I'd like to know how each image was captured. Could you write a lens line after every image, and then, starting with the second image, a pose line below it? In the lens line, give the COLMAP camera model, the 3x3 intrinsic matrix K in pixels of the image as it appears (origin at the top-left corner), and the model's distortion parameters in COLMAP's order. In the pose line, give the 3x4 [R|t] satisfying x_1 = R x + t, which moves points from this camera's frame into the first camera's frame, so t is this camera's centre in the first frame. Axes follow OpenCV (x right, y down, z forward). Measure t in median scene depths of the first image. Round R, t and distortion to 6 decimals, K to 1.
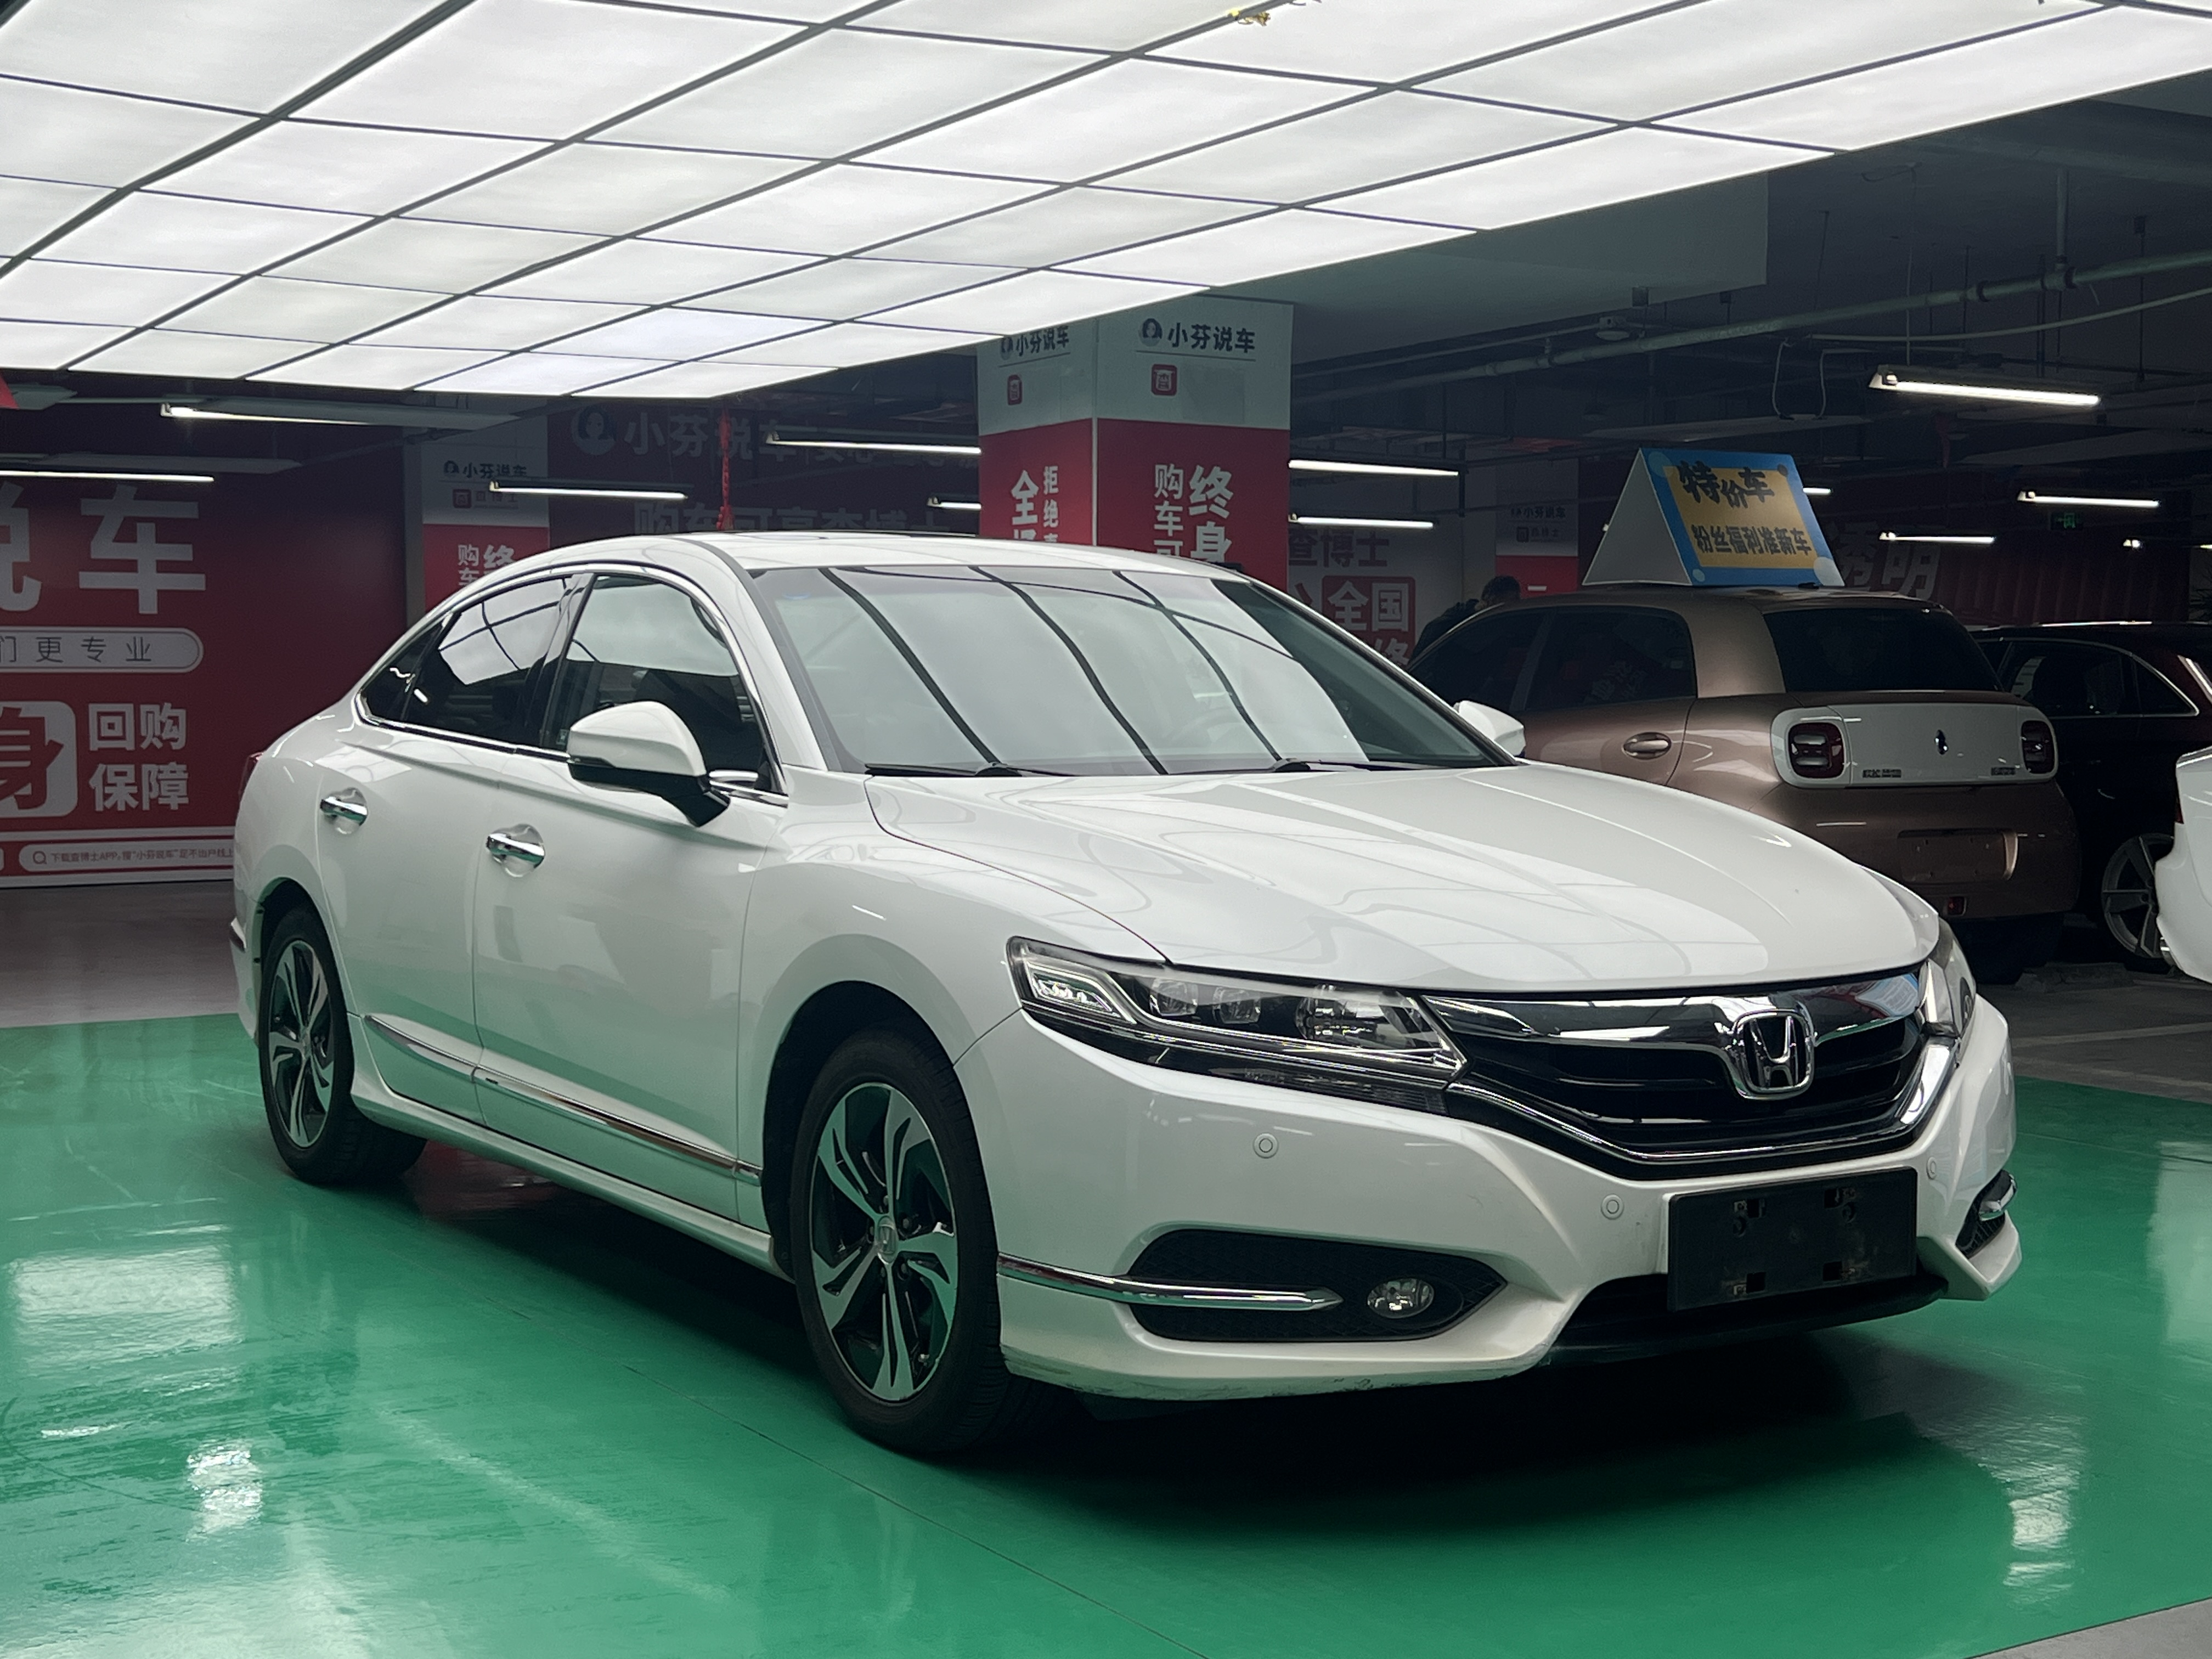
lens RADIAL K [[2861.5, 0, 1106.0], [0, 2861.5, 829.5], [0, 0, 1]] dist [0.130017, -0.022573]
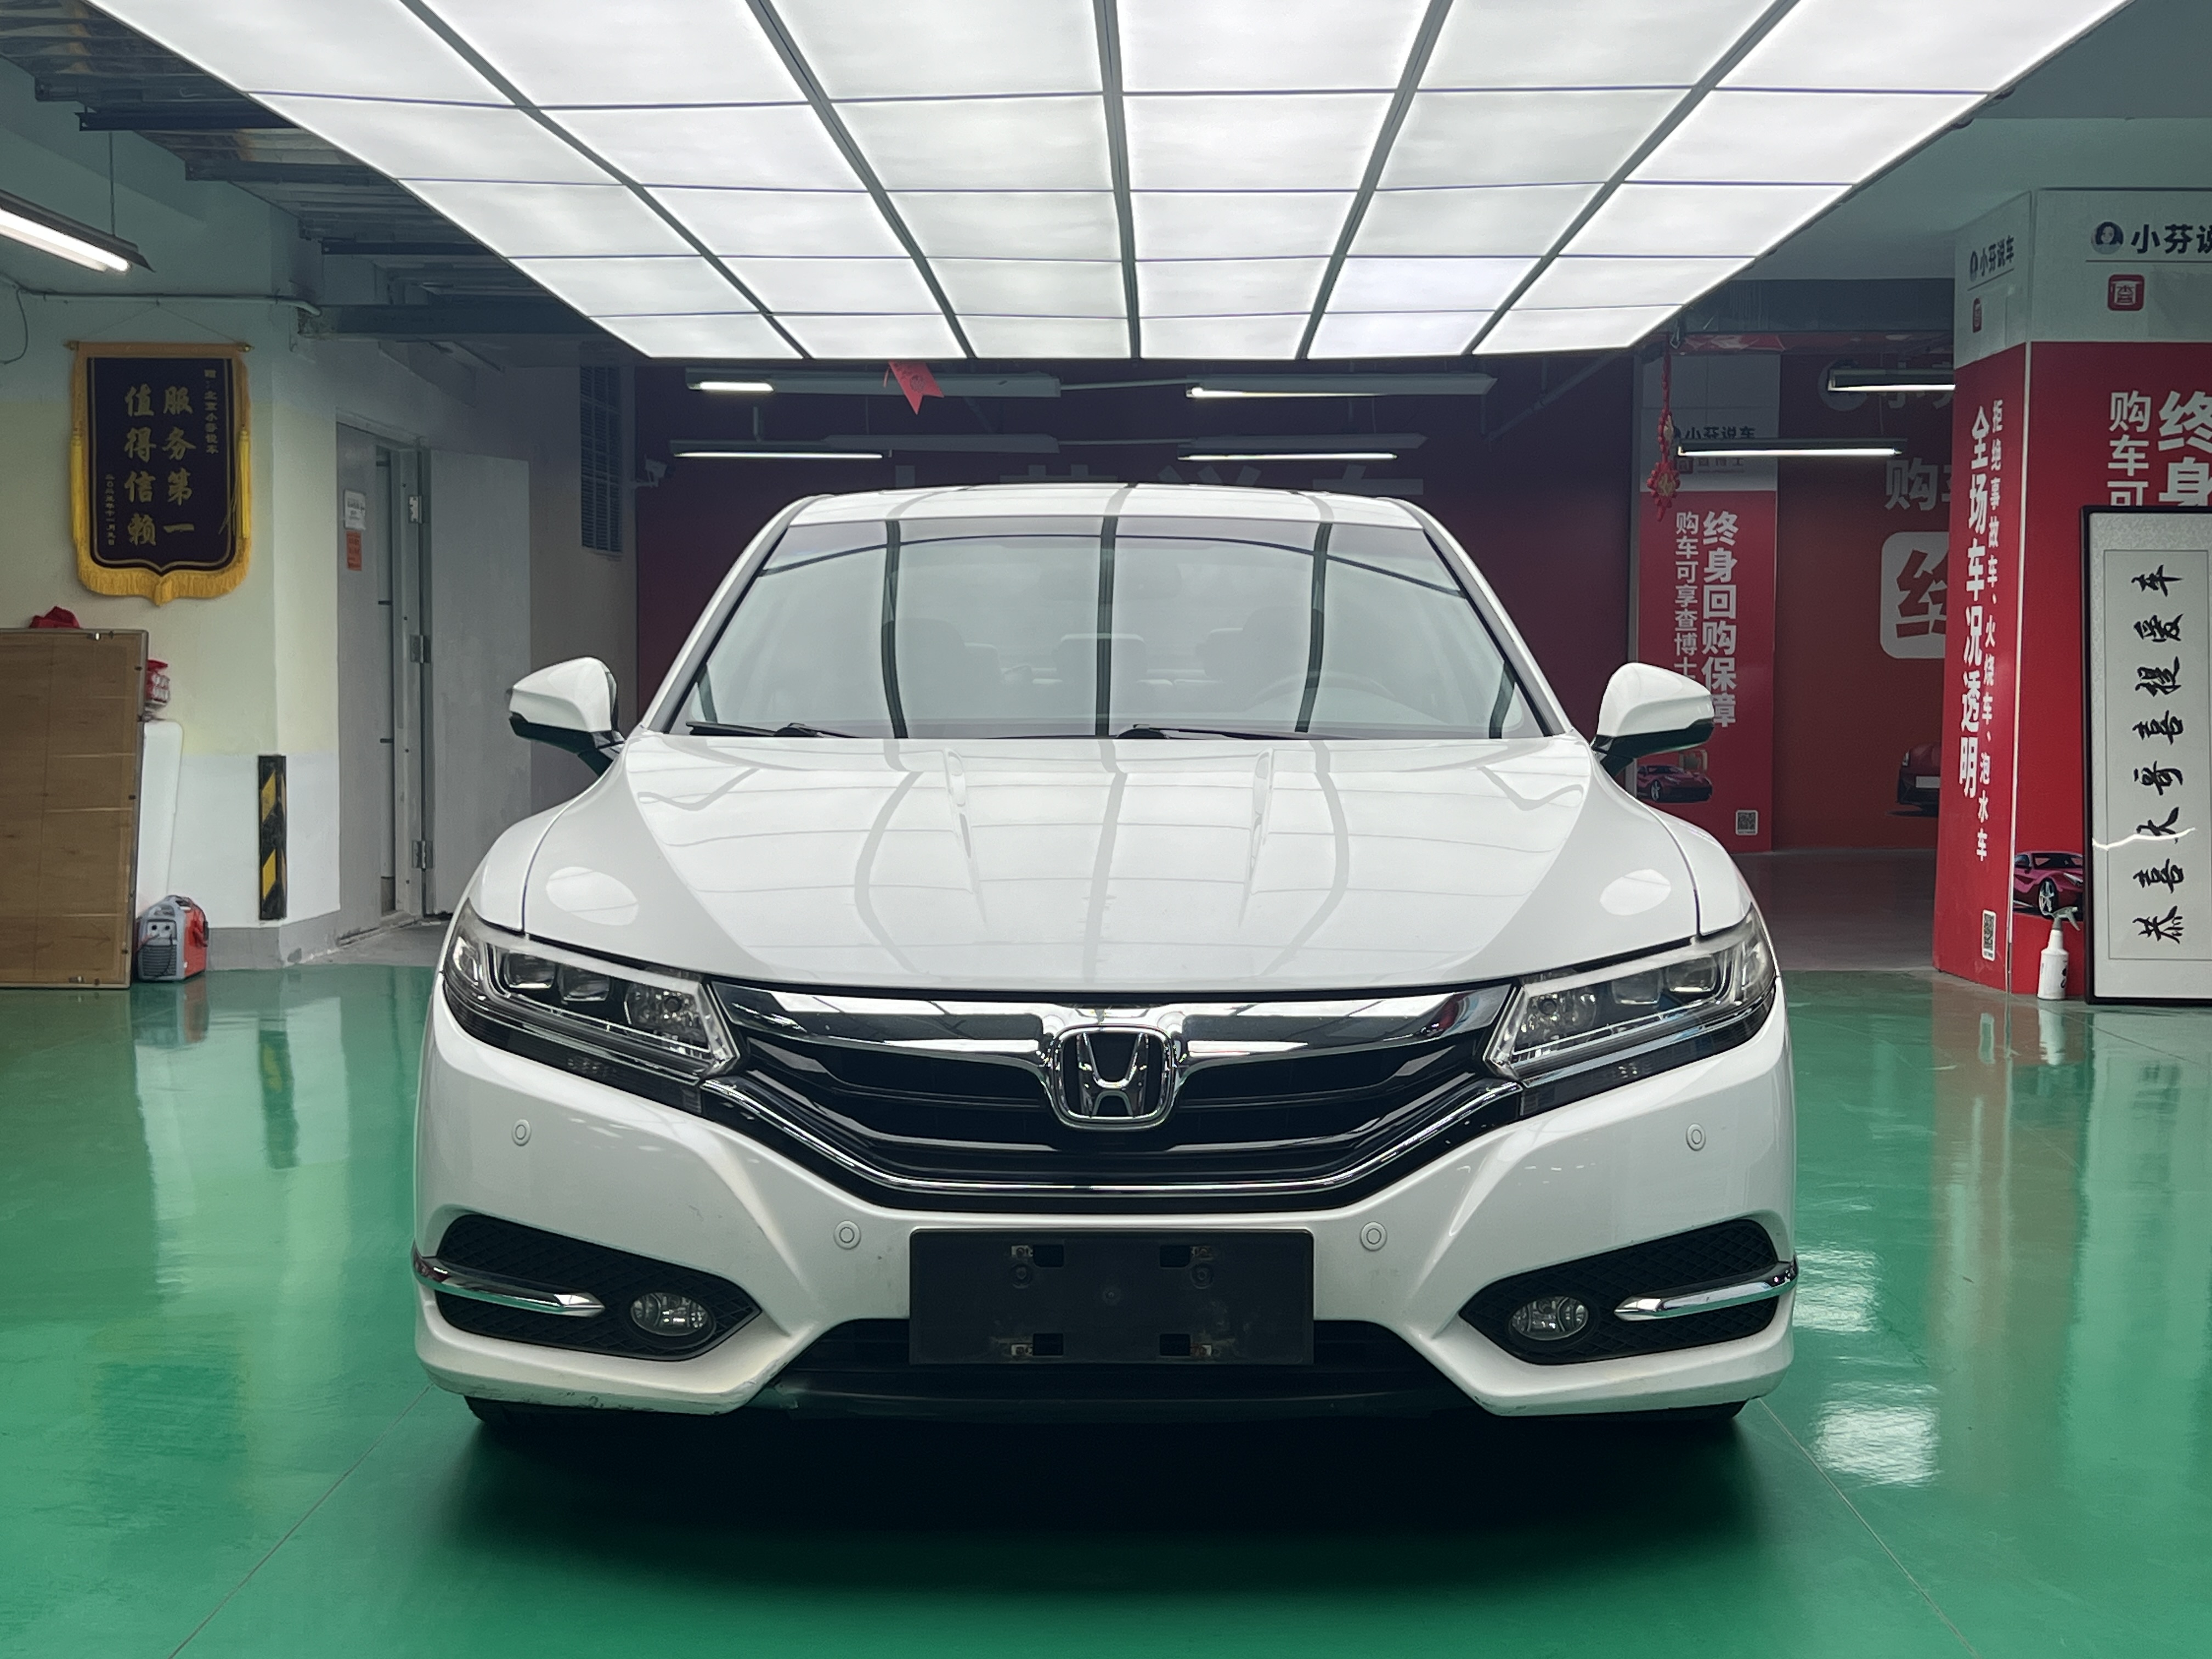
lens RADIAL K [[2938.3, 0, 1106.0], [0, 2938.3, 829.5], [0, 0, 1]] dist [0.203691, -0.740477]
pose [[0.847187, 0.031511, -0.530360, 0.236110], [-0.028302, 0.999499, 0.014176, -0.002107], [0.530541, 0.003000, 0.847654, 0.094826]]
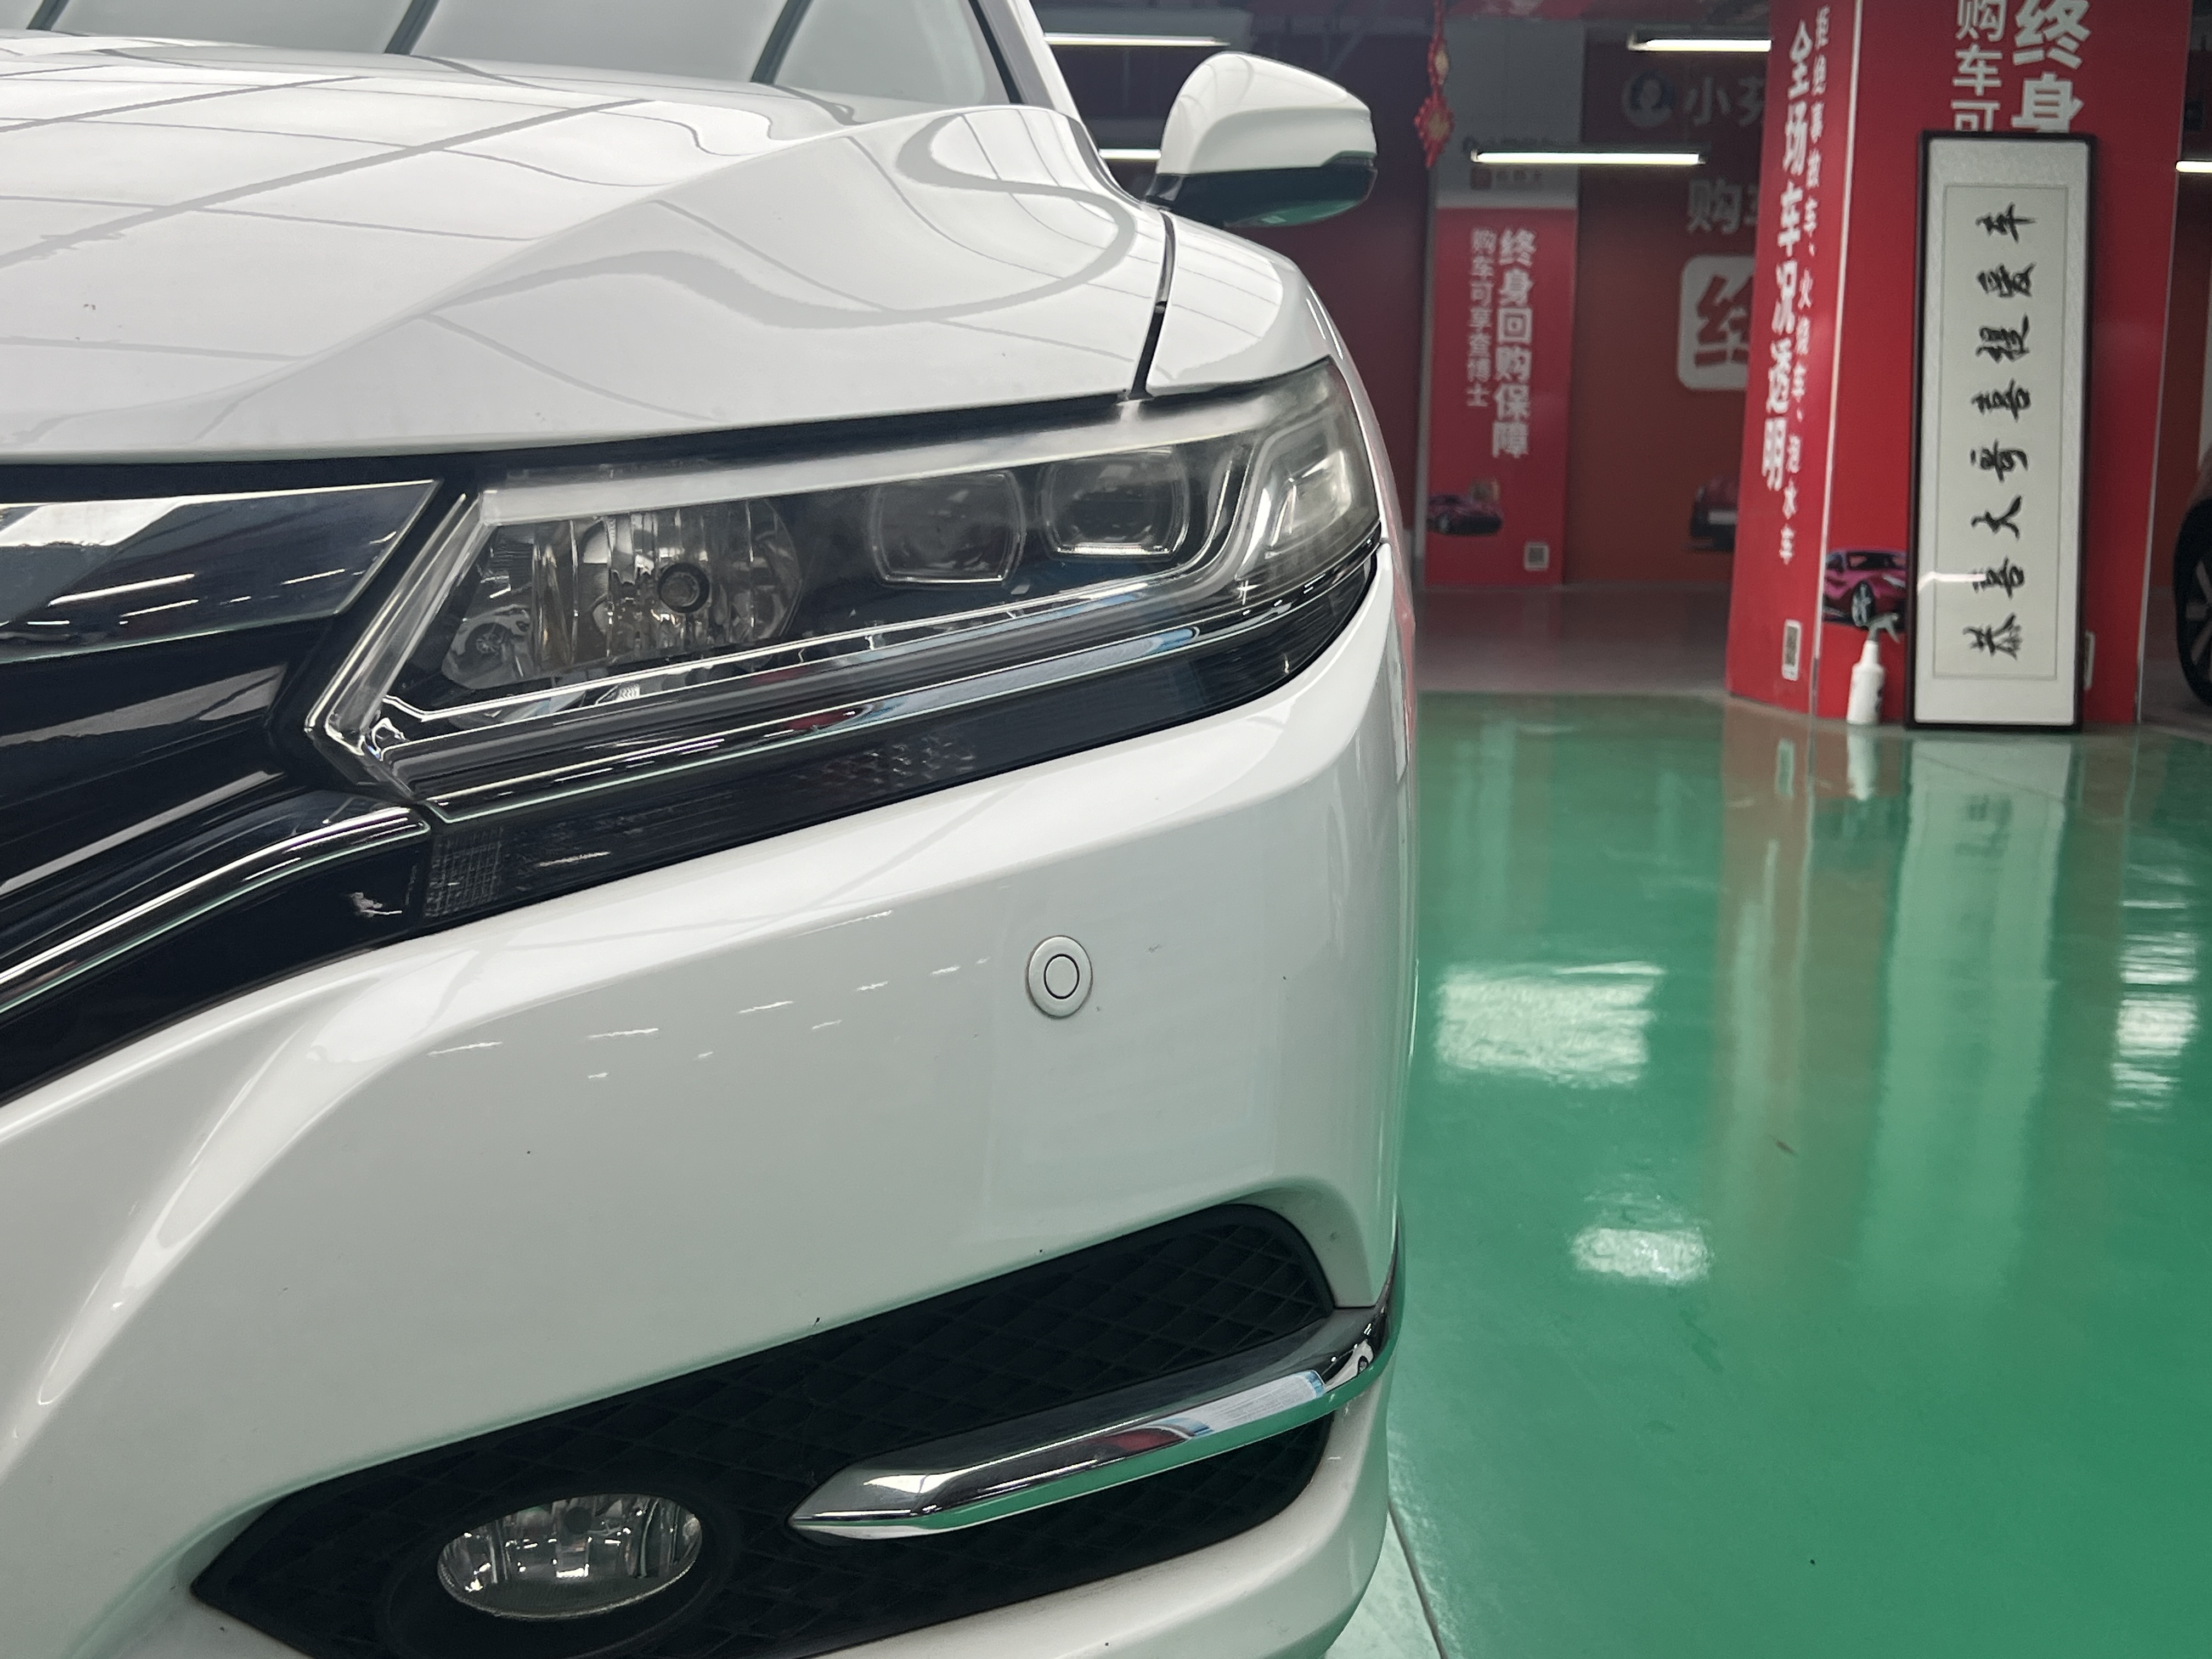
lens RADIAL K [[2624.6, 0, 1106.0], [0, 2624.6, 829.5], [0, 0, 1]] dist [0.130006, -0.345350]
pose [[0.869549, 0.080925, -0.487171, 0.168377], [-0.036527, 0.994320, 0.099971, 0.019342], [0.492494, -0.069135, 0.867566, 0.317431]]
